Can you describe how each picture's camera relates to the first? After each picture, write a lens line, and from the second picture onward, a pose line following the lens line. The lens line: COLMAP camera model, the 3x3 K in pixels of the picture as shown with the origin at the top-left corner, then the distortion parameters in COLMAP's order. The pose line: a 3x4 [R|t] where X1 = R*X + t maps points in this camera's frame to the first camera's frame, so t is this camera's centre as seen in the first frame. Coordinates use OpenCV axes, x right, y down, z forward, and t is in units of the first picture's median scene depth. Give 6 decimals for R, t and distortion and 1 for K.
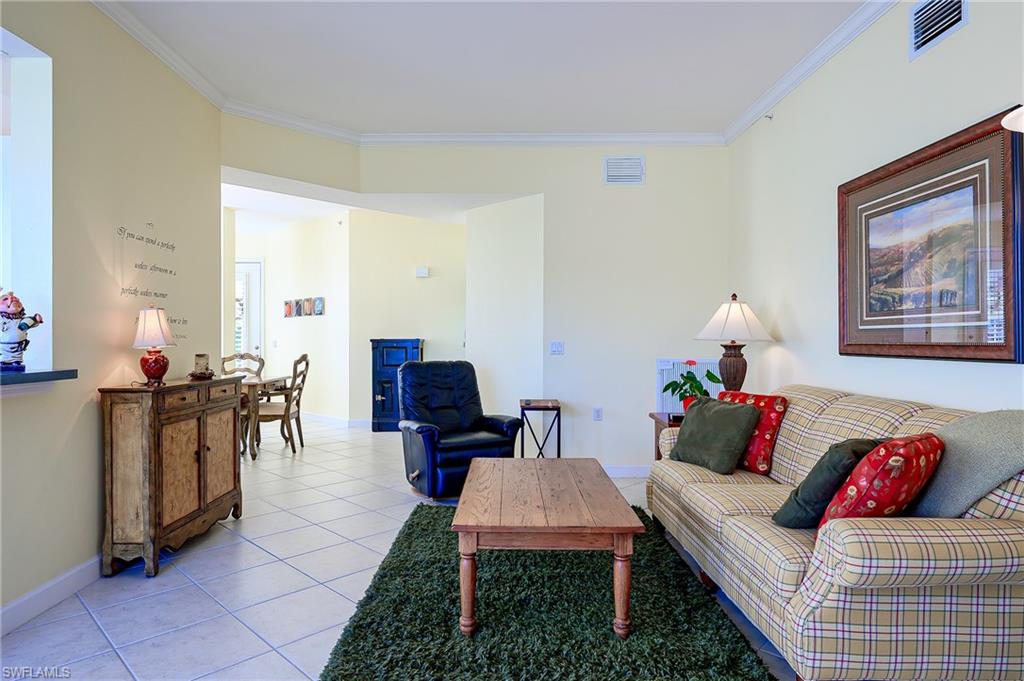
lens RADIAL K [[583.7, 0, 506.3], [0, 583.7, 334.0], [0, 0, 1]] dist [0.001215, -0.000119]
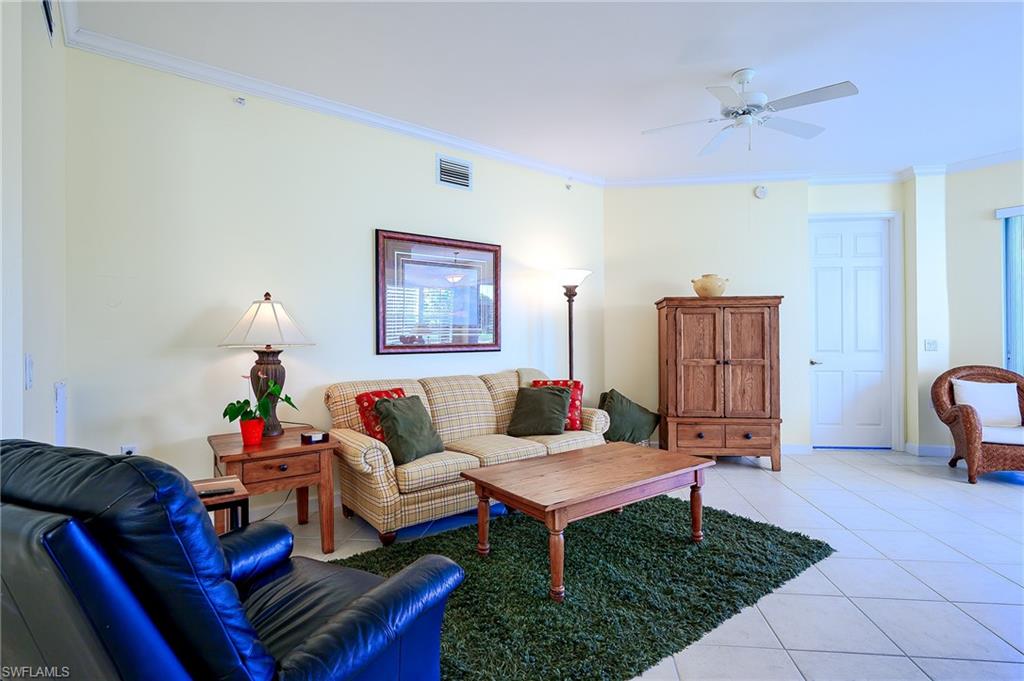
lens RADIAL K [[505.5, 0, 507.1], [0, 505.5, 338.9], [0, 0, 1]] dist [-0.000254, 0.000136]
pose [[-0.591515, 0.005208, 0.806277, -0.456325], [-0.000013, 0.999979, -0.006469, 0.006220], [-0.806294, -0.003837, -0.591503, 1.204683]]
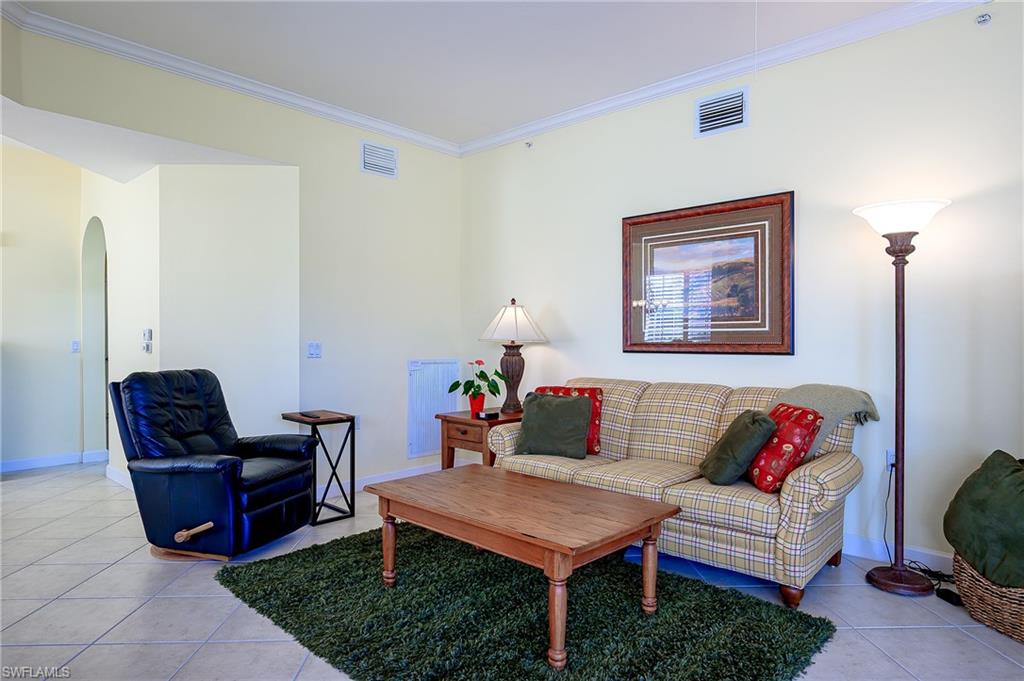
lens RADIAL K [[591.1, 0, 512.0], [0, 591.1, 340.5], [0, 0, 1]] dist [-0.000948, -0.000281]
pose [[0.692869, -0.002914, 0.721058, -0.430809], [-0.004942, 0.999949, 0.008789, 0.000448], [-0.721047, -0.009653, 0.692819, 0.238580]]
